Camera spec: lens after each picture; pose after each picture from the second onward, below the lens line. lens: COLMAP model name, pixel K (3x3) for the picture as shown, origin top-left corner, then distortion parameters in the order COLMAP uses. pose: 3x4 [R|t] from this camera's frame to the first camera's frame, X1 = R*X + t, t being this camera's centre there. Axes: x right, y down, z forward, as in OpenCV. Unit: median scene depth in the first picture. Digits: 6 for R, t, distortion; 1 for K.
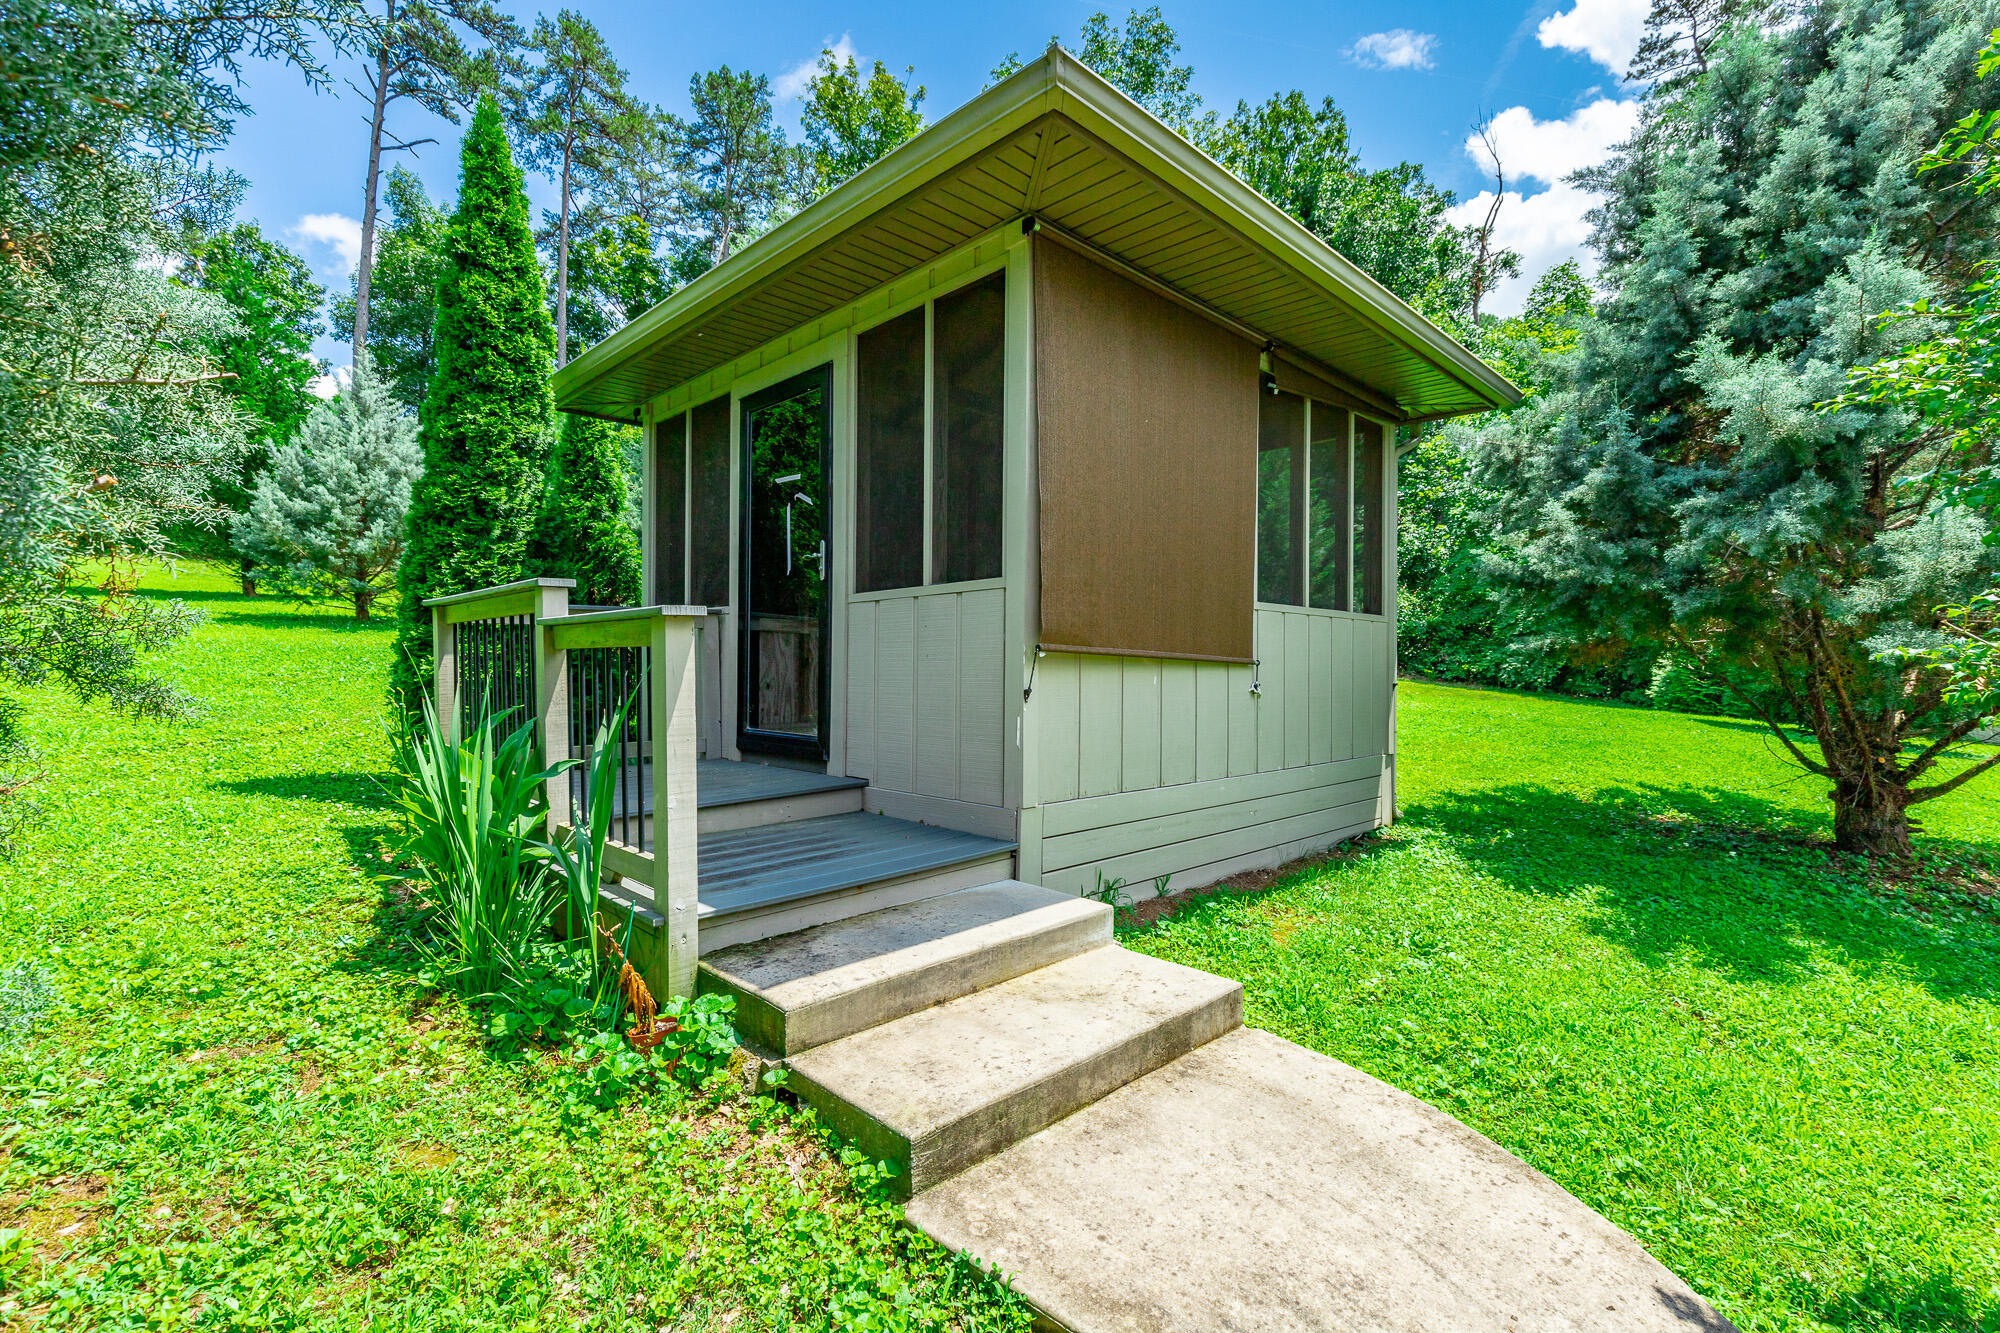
lens RADIAL K [[910.1, 0, 1025.4], [0, 910.1, 661.9], [0, 0, 1]] dist [0.005339, -0.000344]
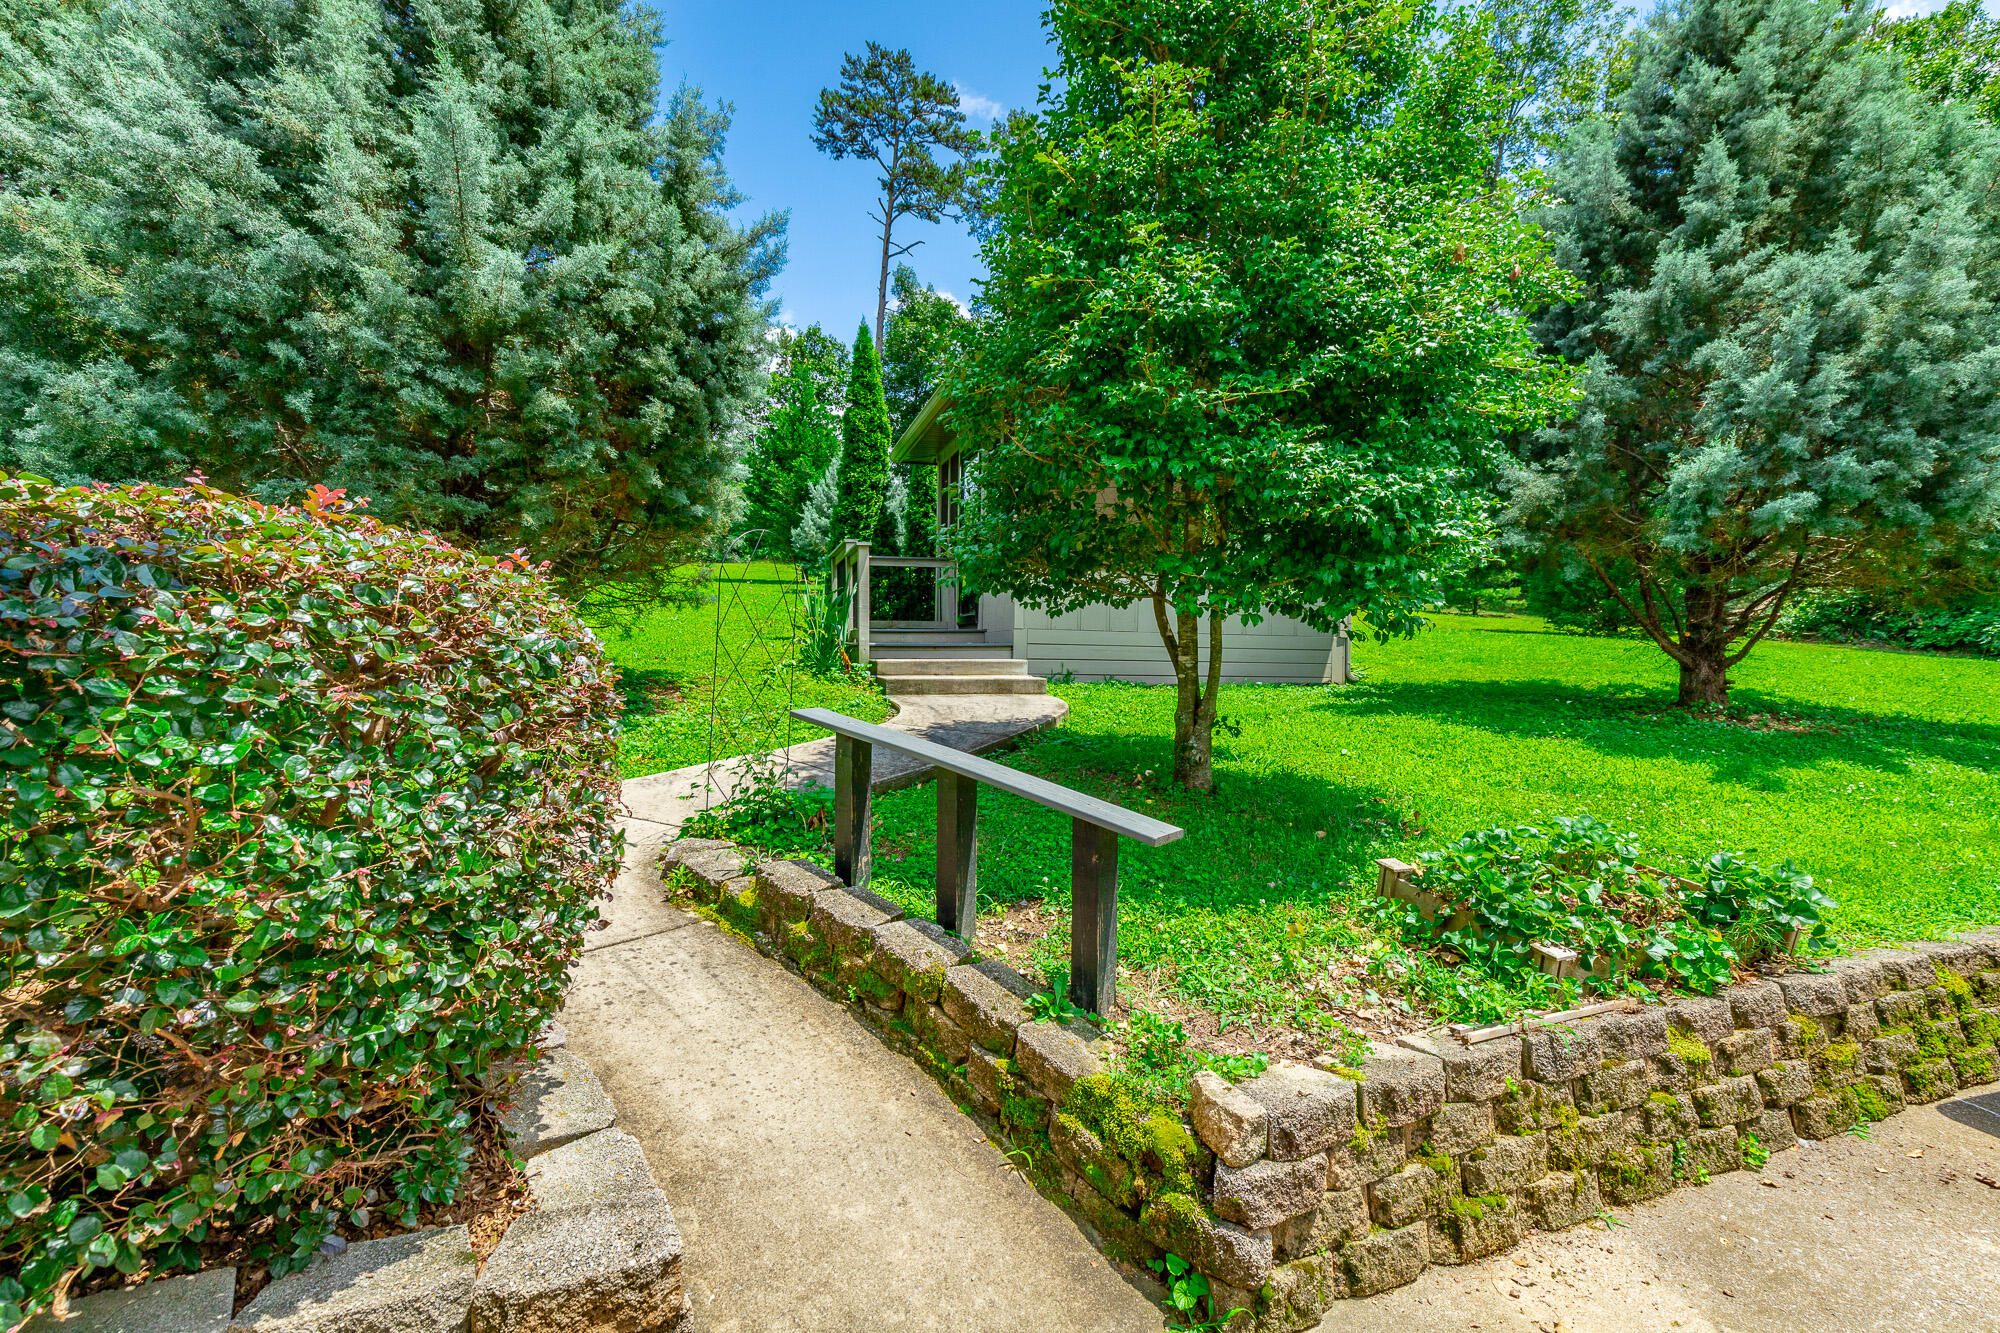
lens RADIAL K [[910.1, 0, 1025.4], [0, 910.1, 661.9], [0, 0, 1]] dist [0.005339, -0.000344]
pose [[0.883711, 0.011749, -0.467885, 0.117818], [-0.005649, 0.999880, 0.014438, 0.022404], [0.467999, -0.010116, 0.883671, -0.112044]]
